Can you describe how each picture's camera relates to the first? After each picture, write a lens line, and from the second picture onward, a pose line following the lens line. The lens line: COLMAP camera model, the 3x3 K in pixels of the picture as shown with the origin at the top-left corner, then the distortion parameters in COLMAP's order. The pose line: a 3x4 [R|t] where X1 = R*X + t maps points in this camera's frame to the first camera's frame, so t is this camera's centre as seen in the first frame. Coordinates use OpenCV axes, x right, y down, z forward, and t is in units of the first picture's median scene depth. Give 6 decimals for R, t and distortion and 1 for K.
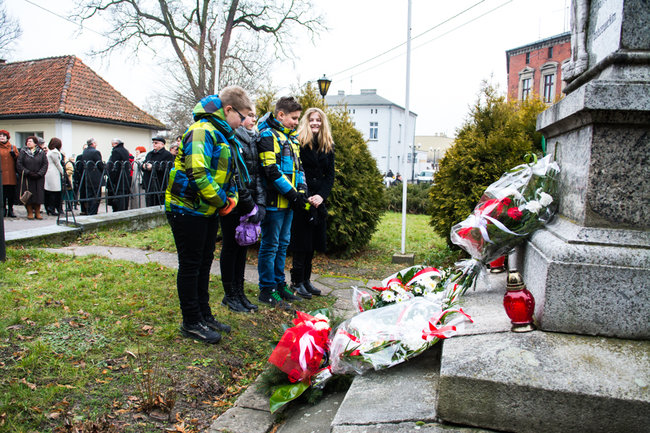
lens RADIAL K [[487.3, 0, 325.1], [0, 487.3, 213.4], [0, 0, 1]] dist [-0.035109, -0.025334]
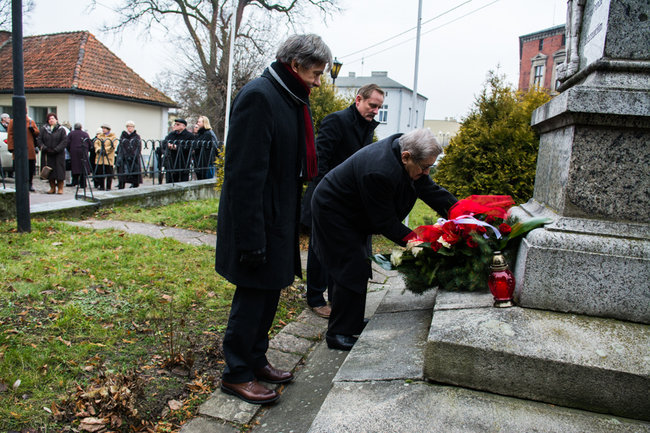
lens RADIAL K [[487.3, 0, 323.8], [0, 487.3, 212.5], [0, 0, 1]] dist [-0.035109, -0.025334]
pose [[0.999422, 0.029909, -0.016157, -0.000664], [-0.029300, 0.998896, 0.036726, -0.004413], [0.017238, -0.036232, 0.999195, -0.092228]]
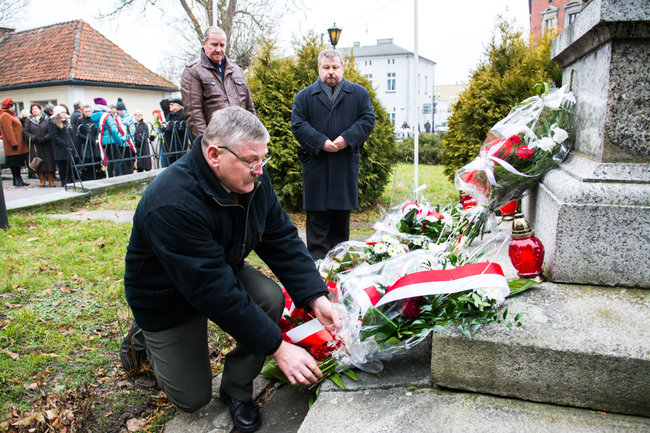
lens RADIAL K [[487.3, 0, 325.7], [0, 487.3, 213.3], [0, 0, 1]] dist [-0.035109, -0.025334]
pose [[0.998172, -0.038747, -0.046391, 0.055129], [0.042696, 0.995256, 0.087425, 0.015489], [0.042783, -0.089246, 0.995090, 0.078004]]
